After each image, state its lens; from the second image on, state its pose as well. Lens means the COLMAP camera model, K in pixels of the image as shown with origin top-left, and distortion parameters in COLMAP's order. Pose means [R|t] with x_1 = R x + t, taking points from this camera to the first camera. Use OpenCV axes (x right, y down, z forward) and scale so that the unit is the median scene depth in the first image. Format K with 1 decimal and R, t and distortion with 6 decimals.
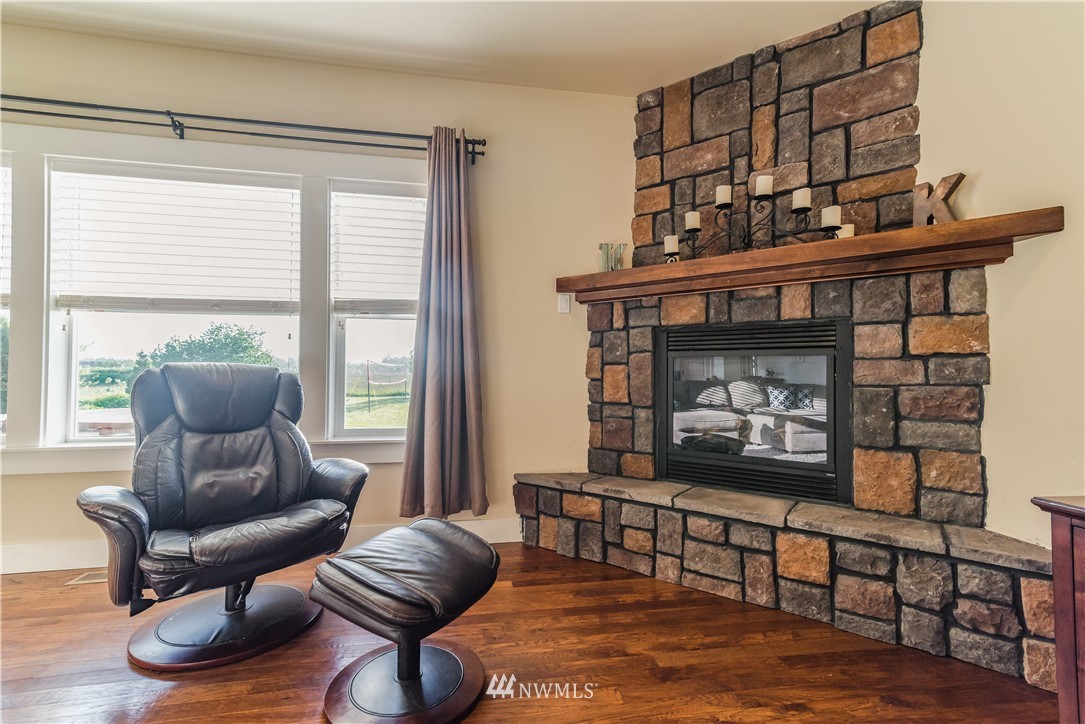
lens RADIAL K [[476.2, 0, 542.1], [0, 476.2, 367.9], [0, 0, 1]] dist [0.018117, -0.000244]
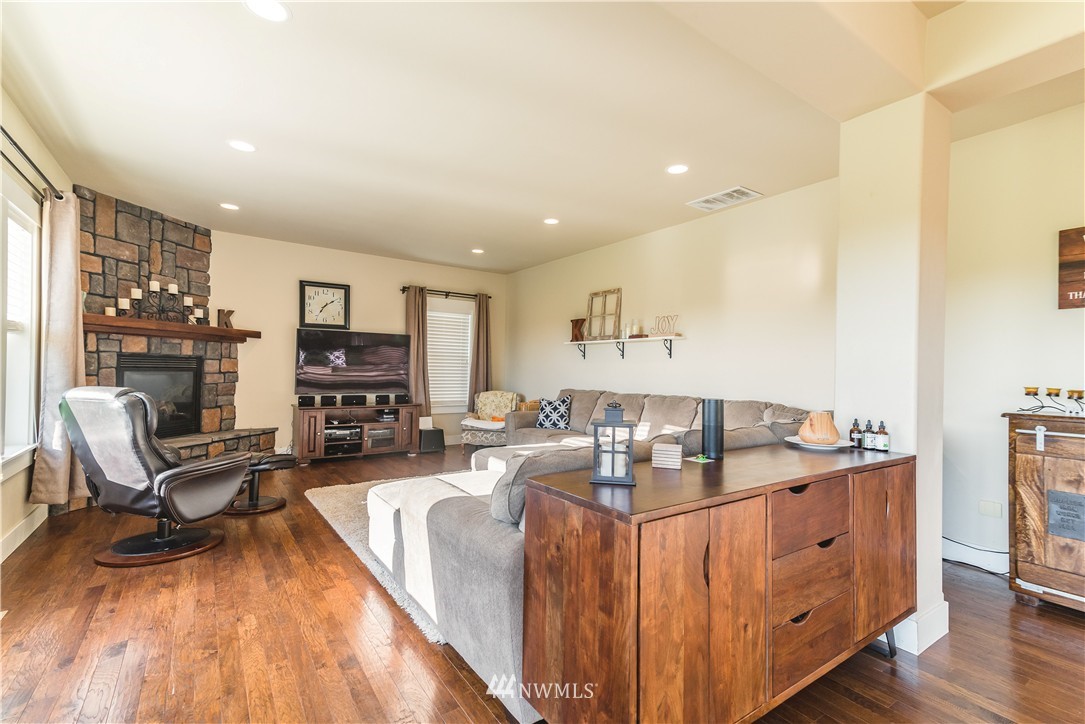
lens RADIAL K [[476.2, 0, 536.5], [0, 476.2, 365.0], [0, 0, 1]] dist [0.018117, -0.000244]
pose [[-0.429954, -0.003674, 0.902843, -2.332194], [-0.030270, 0.999488, -0.010348, -0.087485], [-0.902343, -0.031778, -0.429845, 0.525261]]
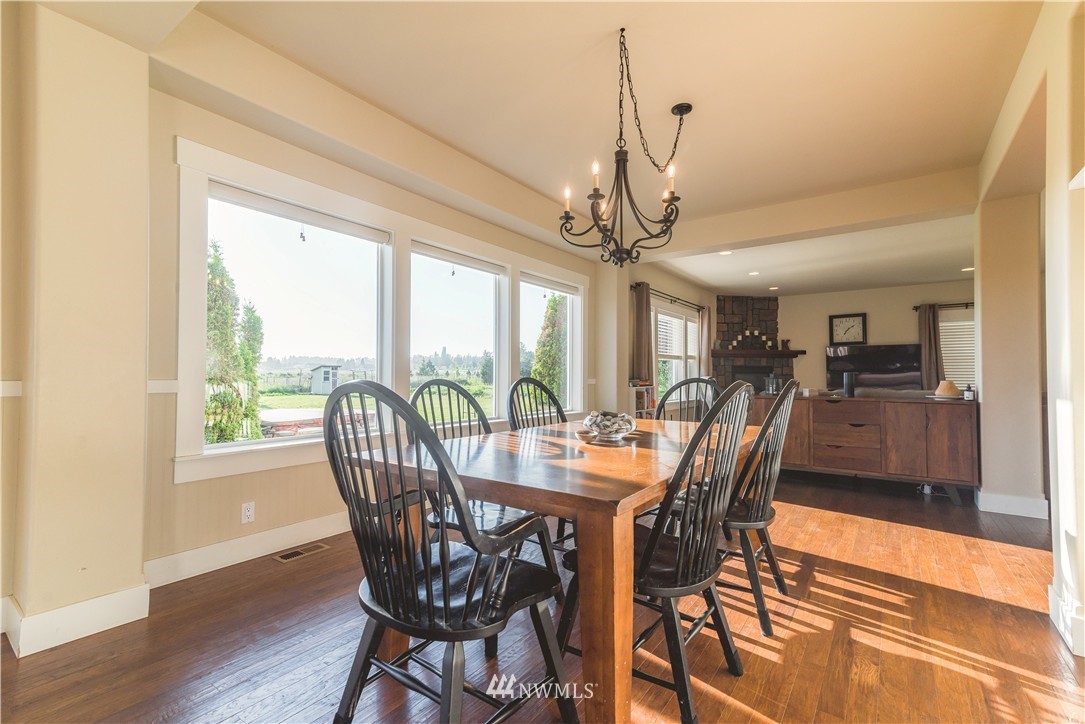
lens RADIAL K [[476.2, 0, 543.4], [0, 476.2, 368.5], [0, 0, 1]] dist [0.018117, -0.000244]
pose [[0.719008, 0.010795, 0.694918, -4.173450], [-0.009887, 0.999937, -0.005304, -0.037102], [-0.694932, -0.003057, 0.719069, -0.776002]]
